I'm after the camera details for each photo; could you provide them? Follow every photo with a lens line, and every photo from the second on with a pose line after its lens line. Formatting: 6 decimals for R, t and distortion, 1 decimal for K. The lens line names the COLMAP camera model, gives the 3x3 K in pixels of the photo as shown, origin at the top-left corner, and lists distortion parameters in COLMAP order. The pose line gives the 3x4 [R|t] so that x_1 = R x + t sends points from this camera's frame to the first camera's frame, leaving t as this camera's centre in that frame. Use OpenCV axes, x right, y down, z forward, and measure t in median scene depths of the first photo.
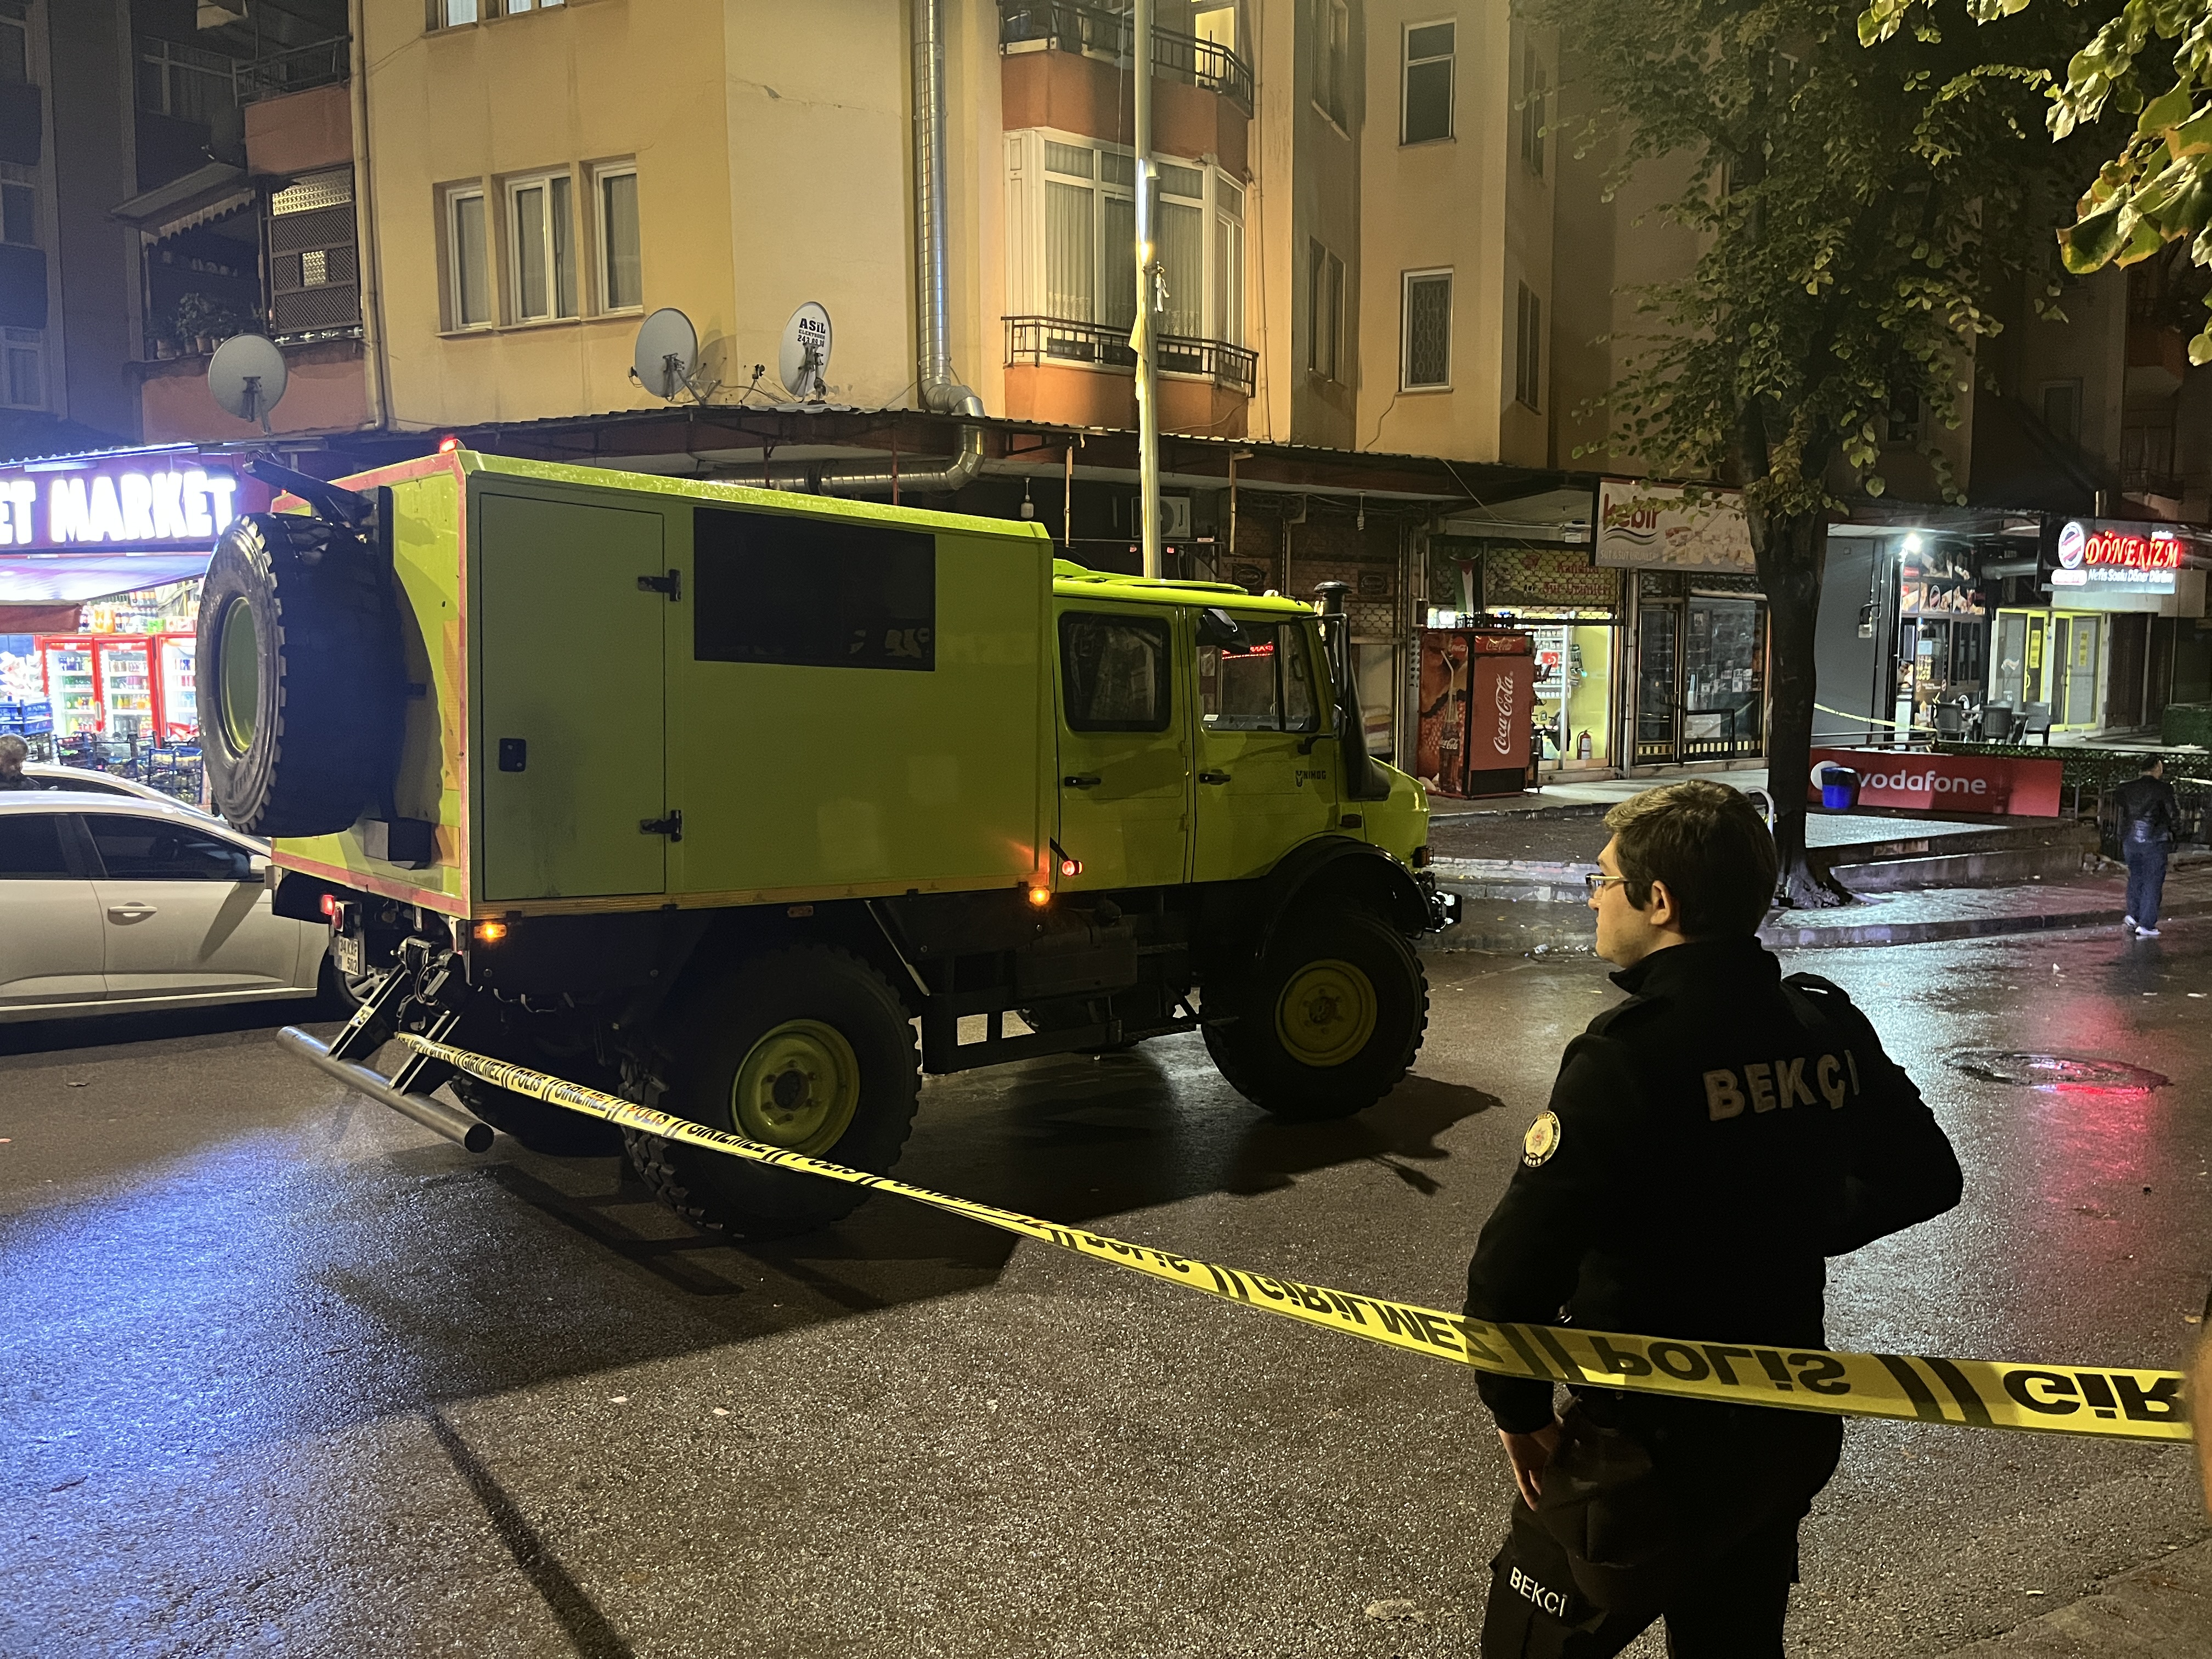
lens RADIAL K [[1661.6, 0, 1106.2], [0, 1661.6, 916.5], [0, 0, 1]] dist [-0.001194, -0.107874]
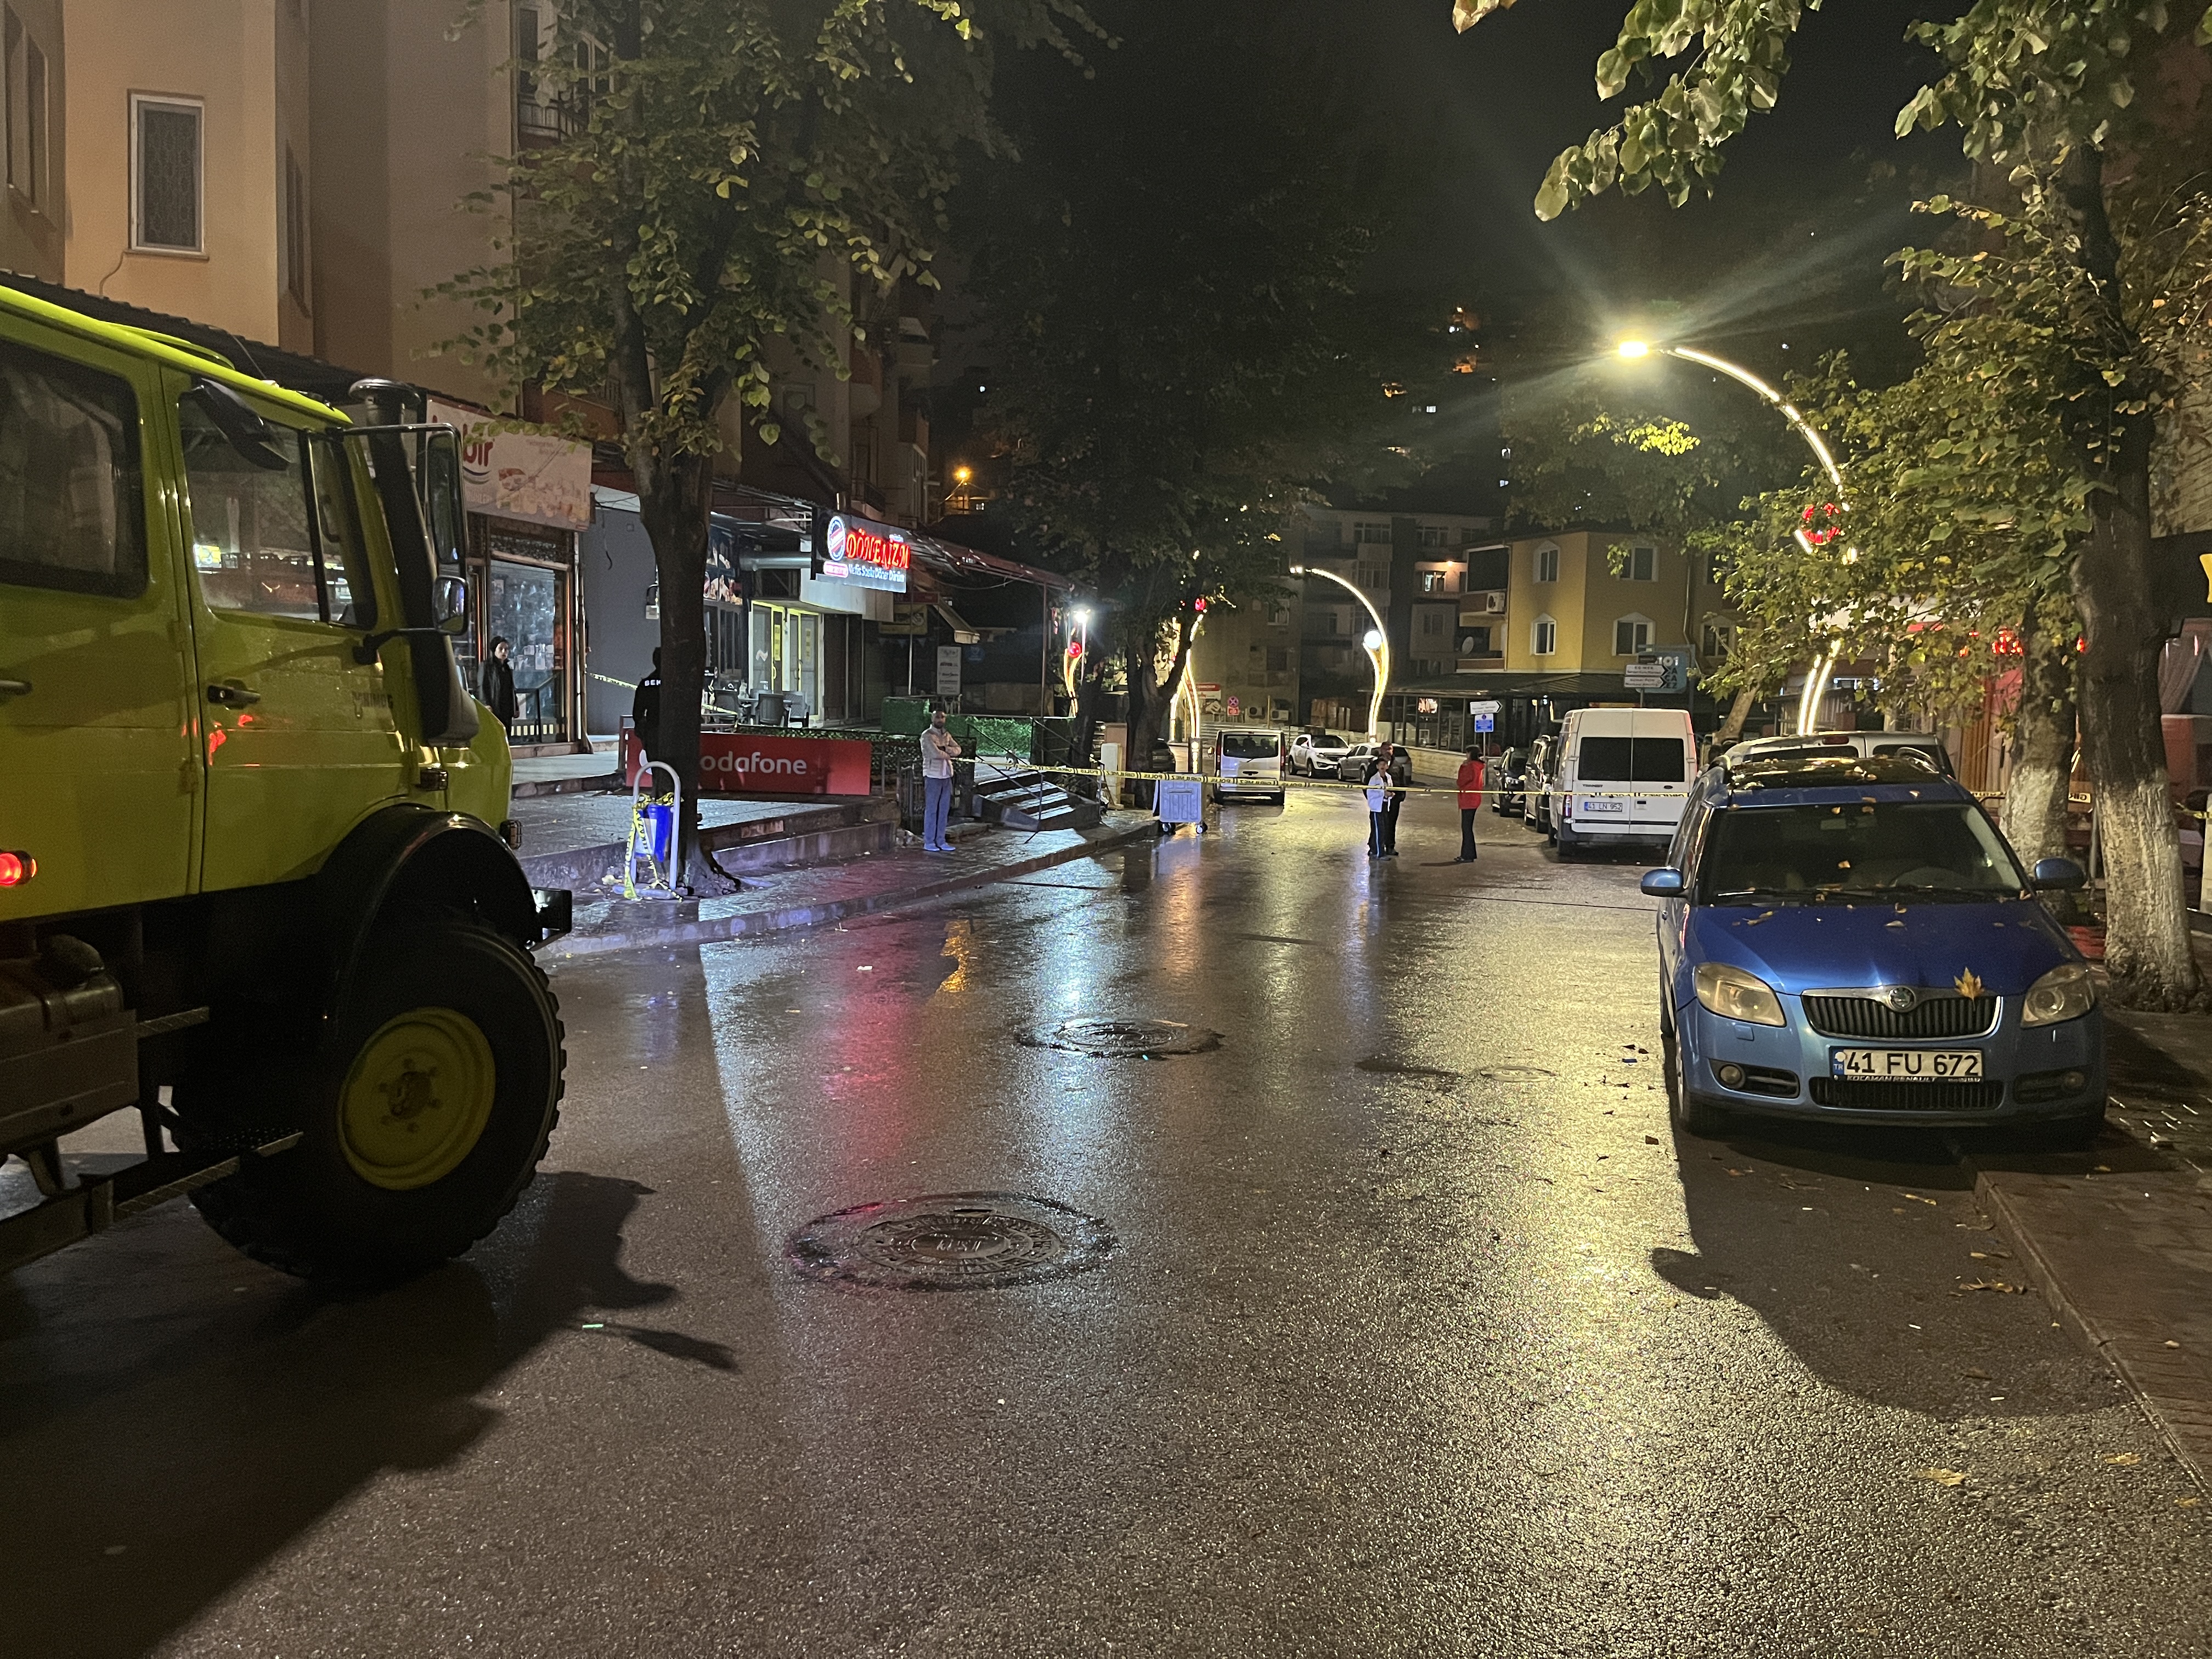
lens RADIAL K [[1649.6, 0, 1114.1], [0, 1649.6, 845.2], [0, 0, 1]] dist [0.072076, -0.105634]
pose [[0.712838, -0.046946, 0.699756, -0.046696], [0.080011, 0.996686, -0.014639, -0.001621], [-0.696750, 0.066424, 0.714232, 0.173986]]
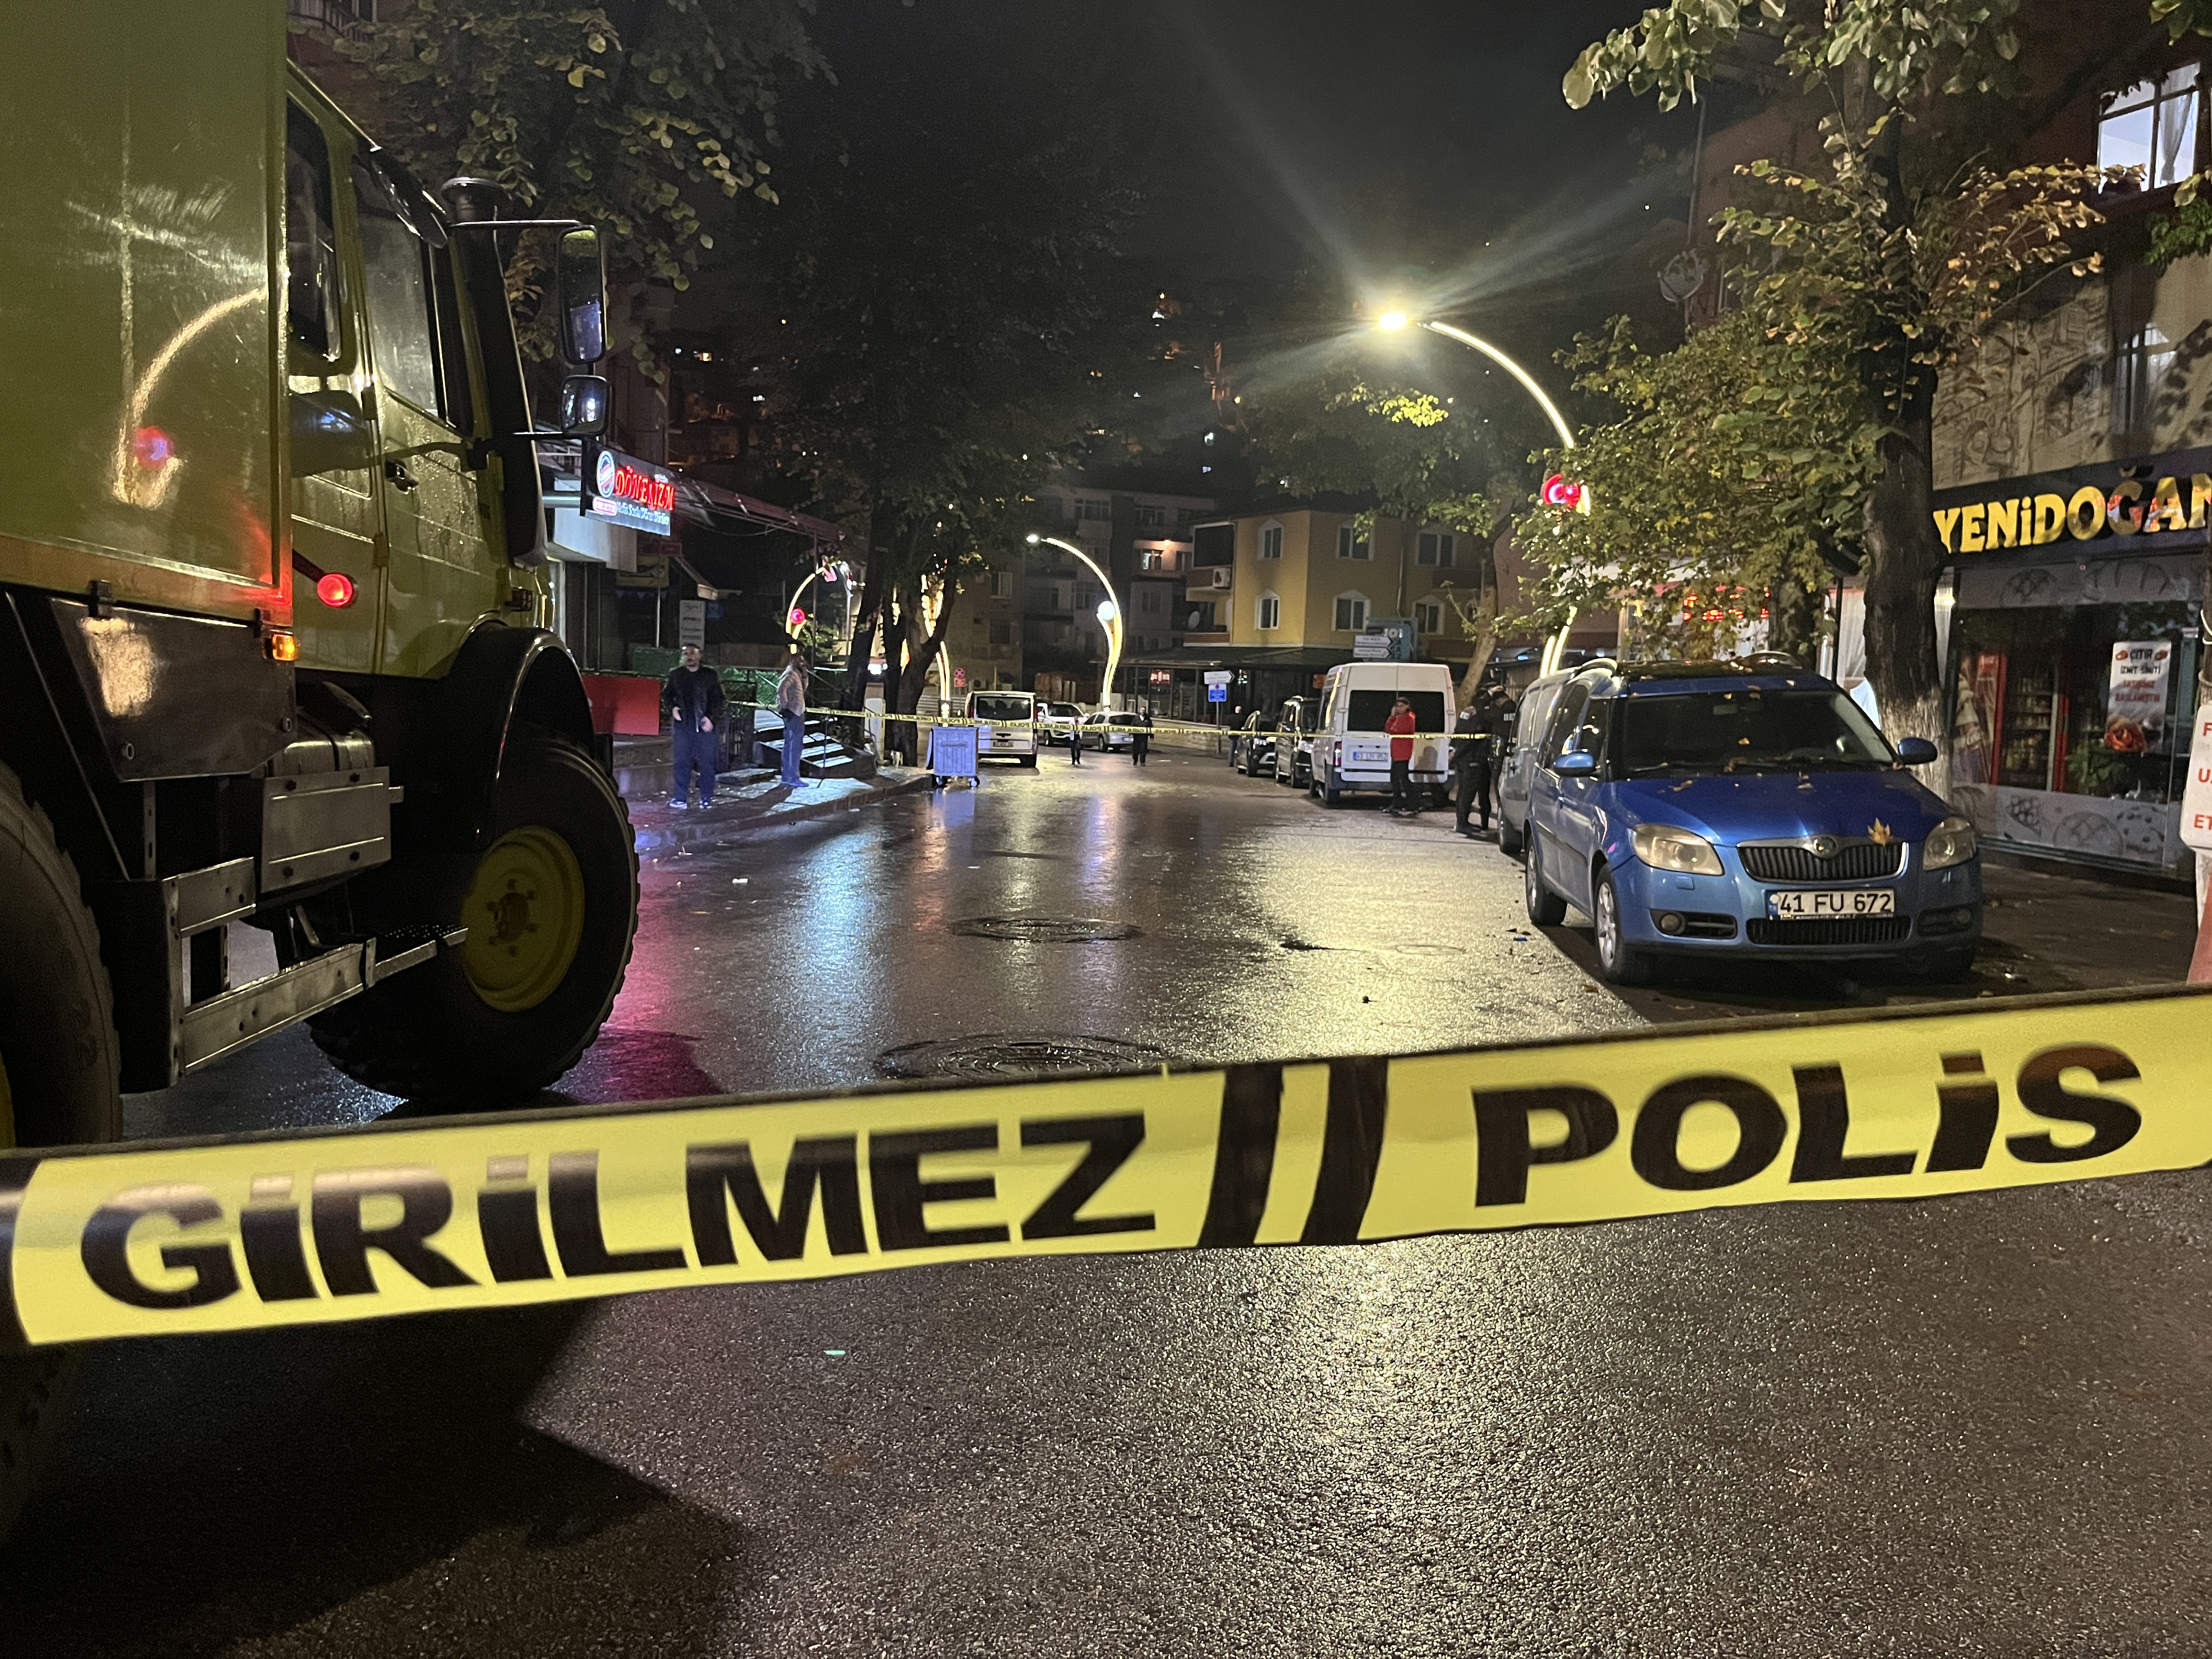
lens RADIAL K [[1649.6, 0, 1114.1], [0, 1649.6, 845.2], [0, 0, 1]] dist [0.072076, -0.105634]
pose [[0.580151, -0.059046, 0.812366, -0.099005], [0.083398, 0.996433, 0.012867, 0.018706], [-0.810228, 0.060285, 0.583006, 0.216653]]
